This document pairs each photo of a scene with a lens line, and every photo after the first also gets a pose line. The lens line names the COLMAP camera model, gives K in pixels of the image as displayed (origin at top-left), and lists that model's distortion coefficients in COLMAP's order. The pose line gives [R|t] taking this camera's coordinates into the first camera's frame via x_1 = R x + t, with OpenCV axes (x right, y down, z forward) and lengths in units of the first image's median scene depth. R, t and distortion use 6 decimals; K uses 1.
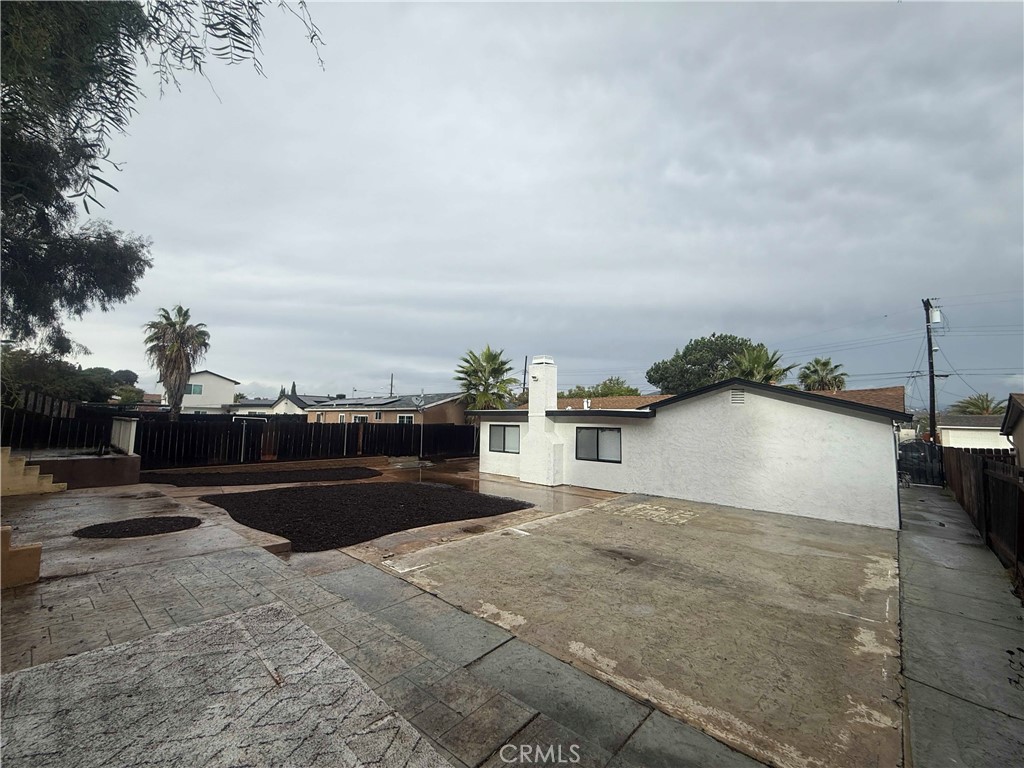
lens RADIAL K [[410.1, 0, 506.9], [0, 410.1, 383.2], [0, 0, 1]] dist [-0.001326, 0.000043]
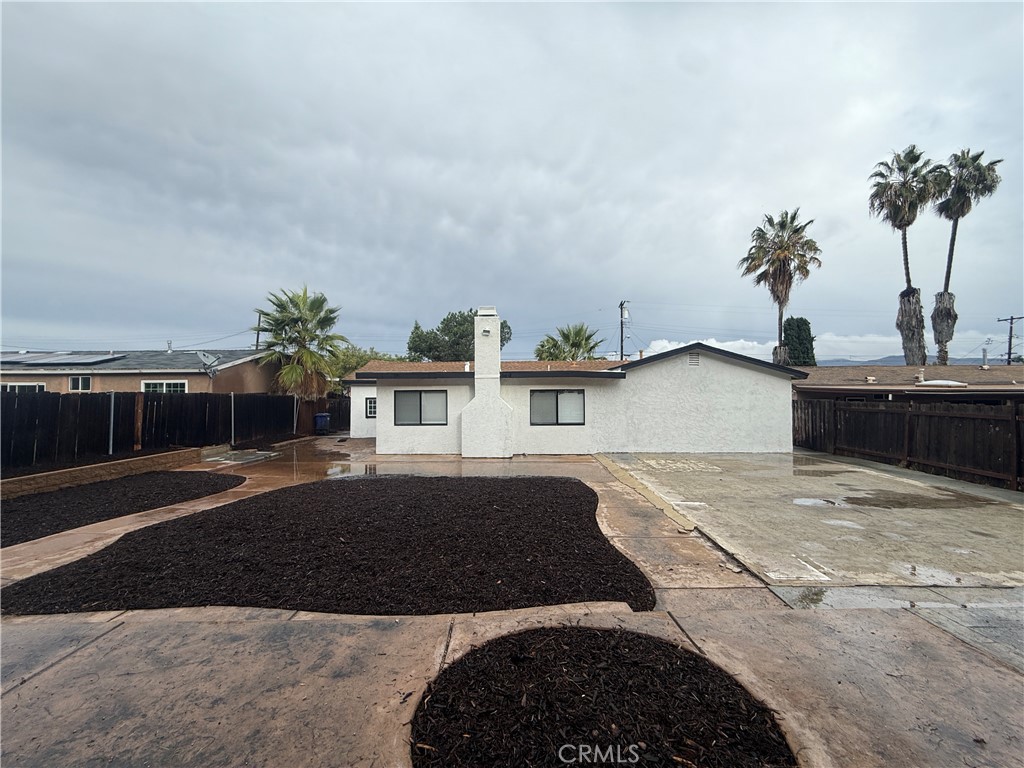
lens RADIAL K [[410.1, 0, 513.3], [0, 410.1, 382.6], [0, 0, 1]] dist [-0.001326, 0.000043]
pose [[0.749392, -0.002001, 0.662124, -0.482084], [-0.042460, 0.997792, 0.051071, 0.048545], [-0.660764, -0.066386, 0.747652, 0.366693]]
